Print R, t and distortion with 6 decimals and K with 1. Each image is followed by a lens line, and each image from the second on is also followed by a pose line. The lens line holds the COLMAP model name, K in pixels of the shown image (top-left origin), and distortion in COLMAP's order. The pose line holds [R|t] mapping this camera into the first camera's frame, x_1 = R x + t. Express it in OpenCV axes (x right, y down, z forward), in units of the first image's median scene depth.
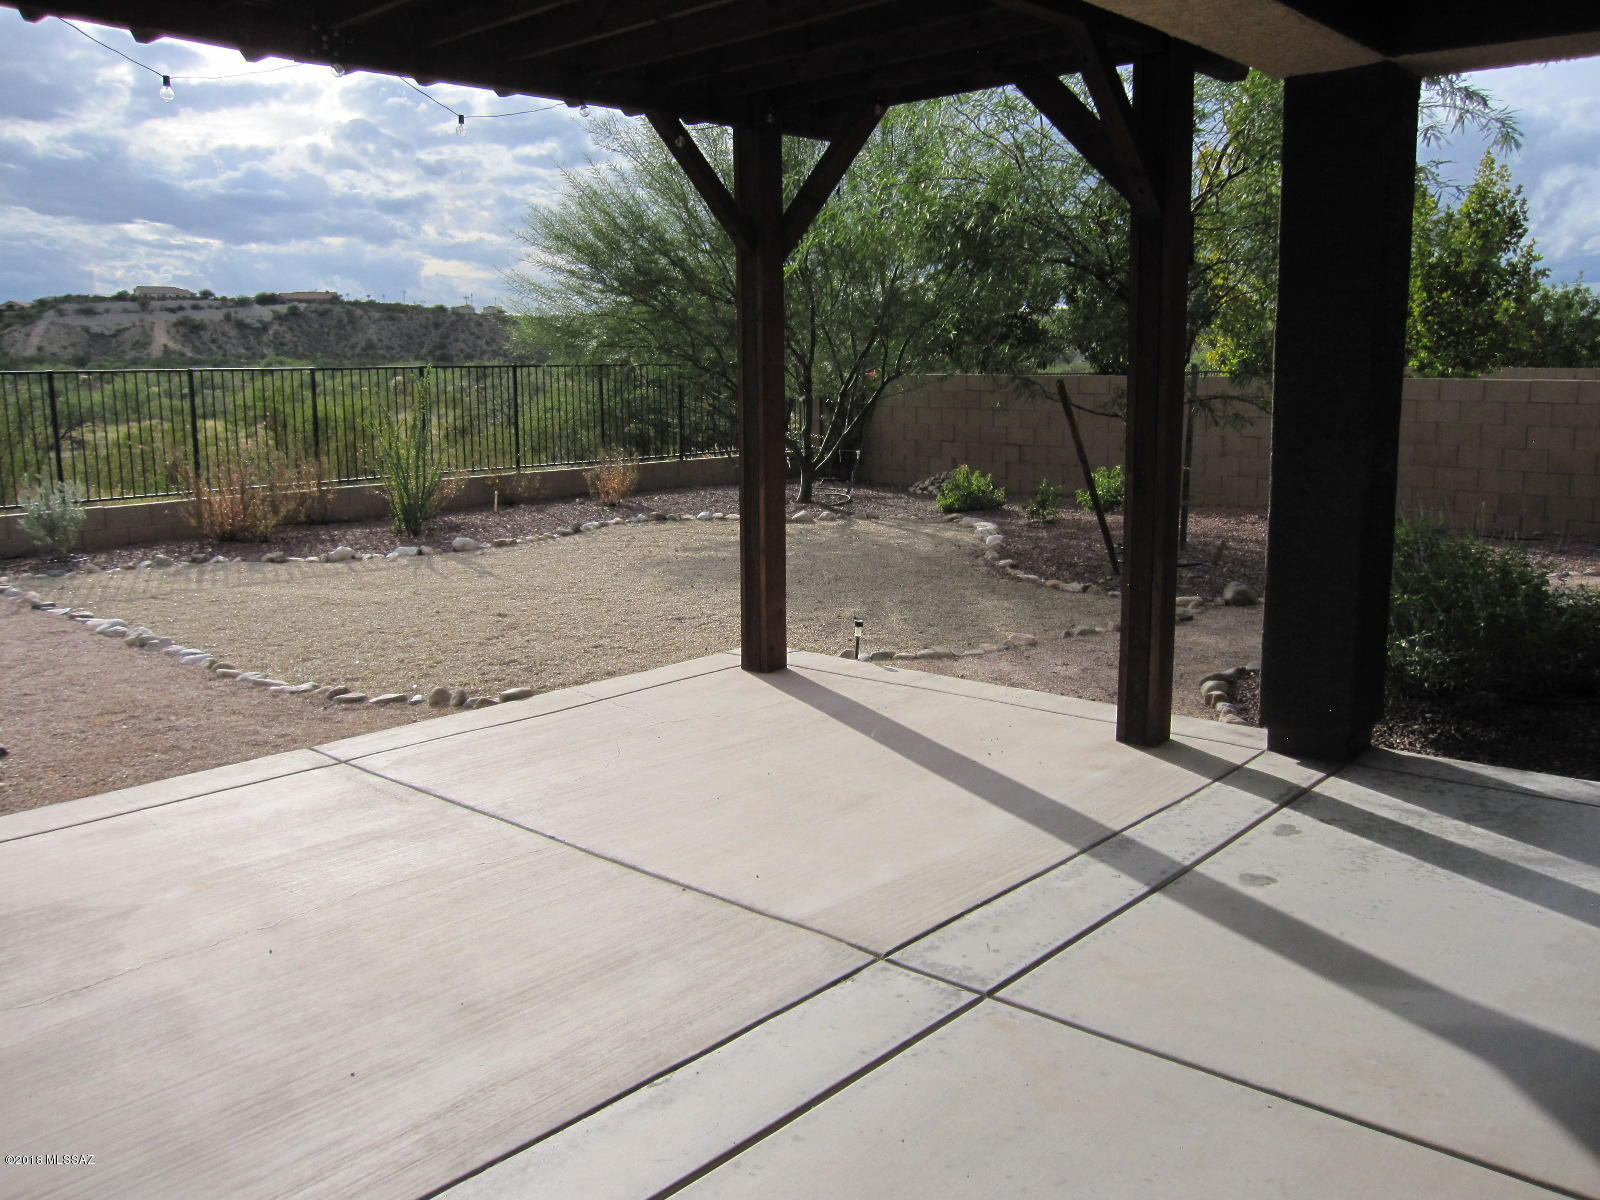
lens RADIAL K [[1346.9, 0, 812.5], [0, 1346.9, 596.8], [0, 0, 1]] dist [-0.061126, 0.024605]
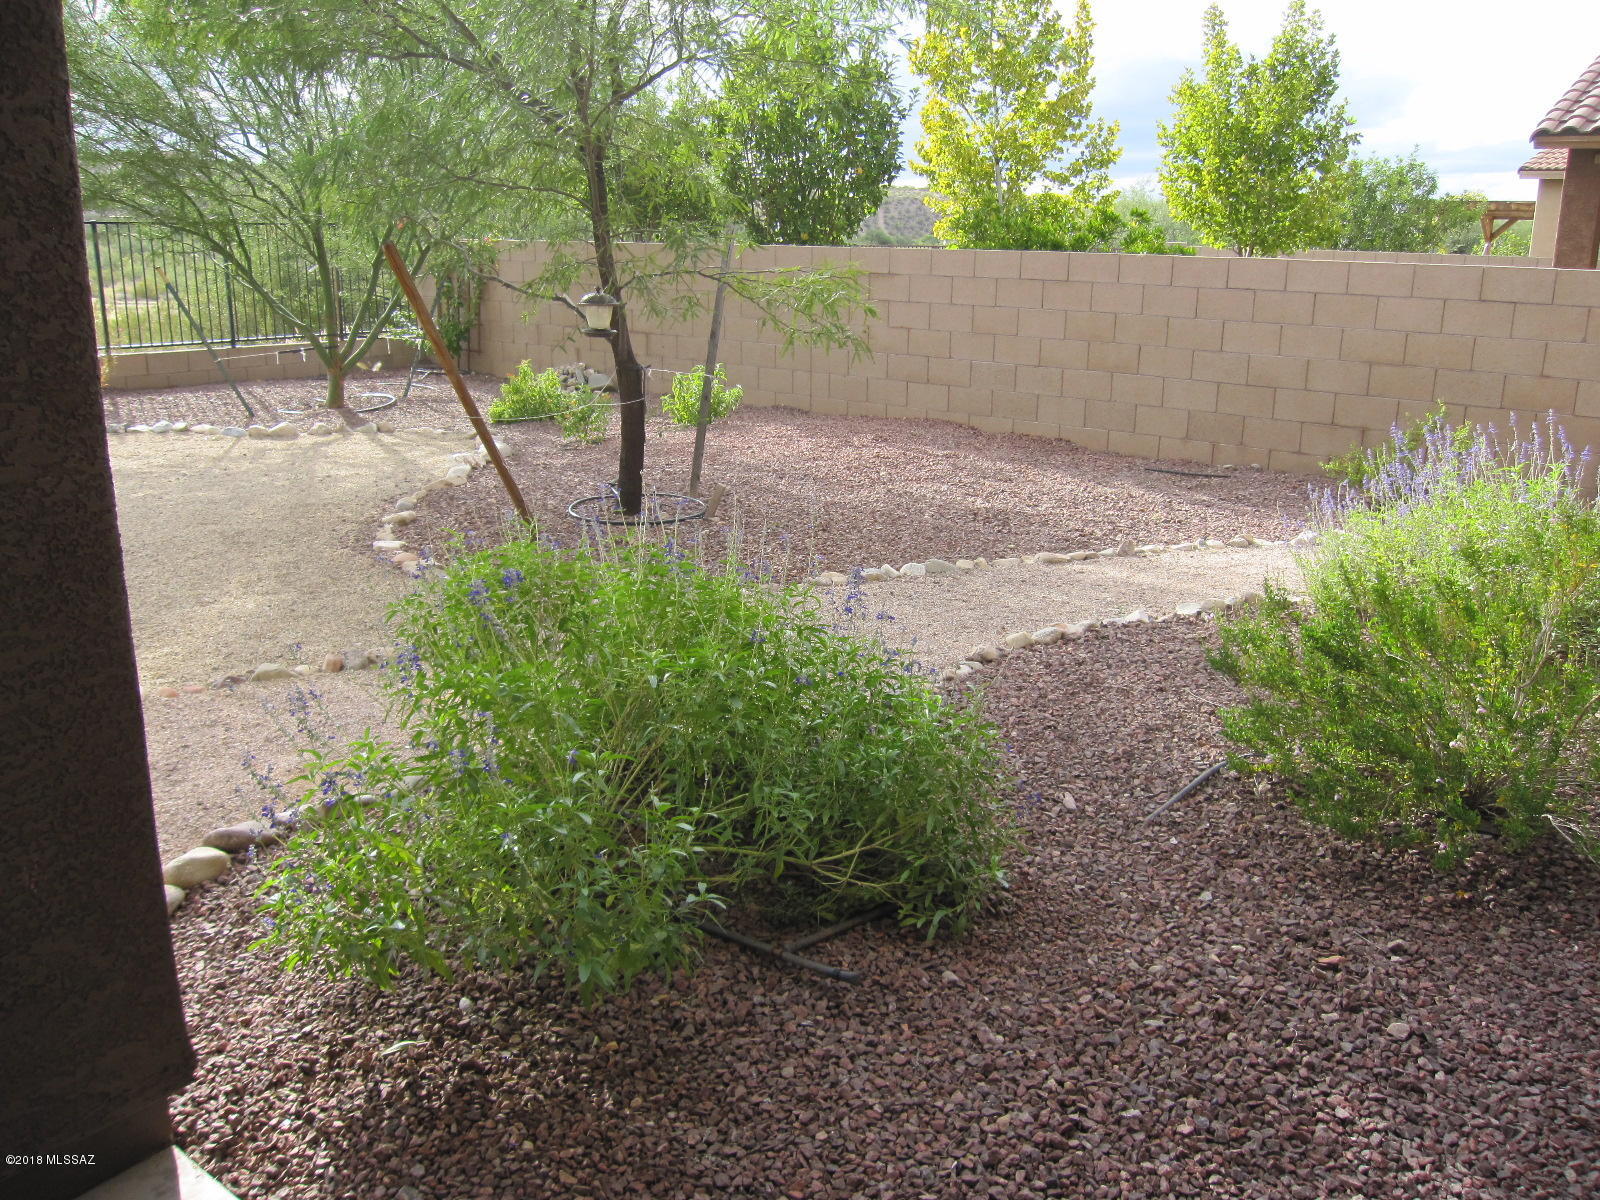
lens RADIAL K [[1346.9, 0, 812.5], [0, 1346.9, 596.8], [0, 0, 1]] dist [-0.061126, 0.024605]
pose [[0.996933, 0.001335, 0.078251, 0.130918], [-0.008359, 0.995951, 0.089507, -0.020702], [-0.077815, -0.089887, 0.992907, 0.136955]]
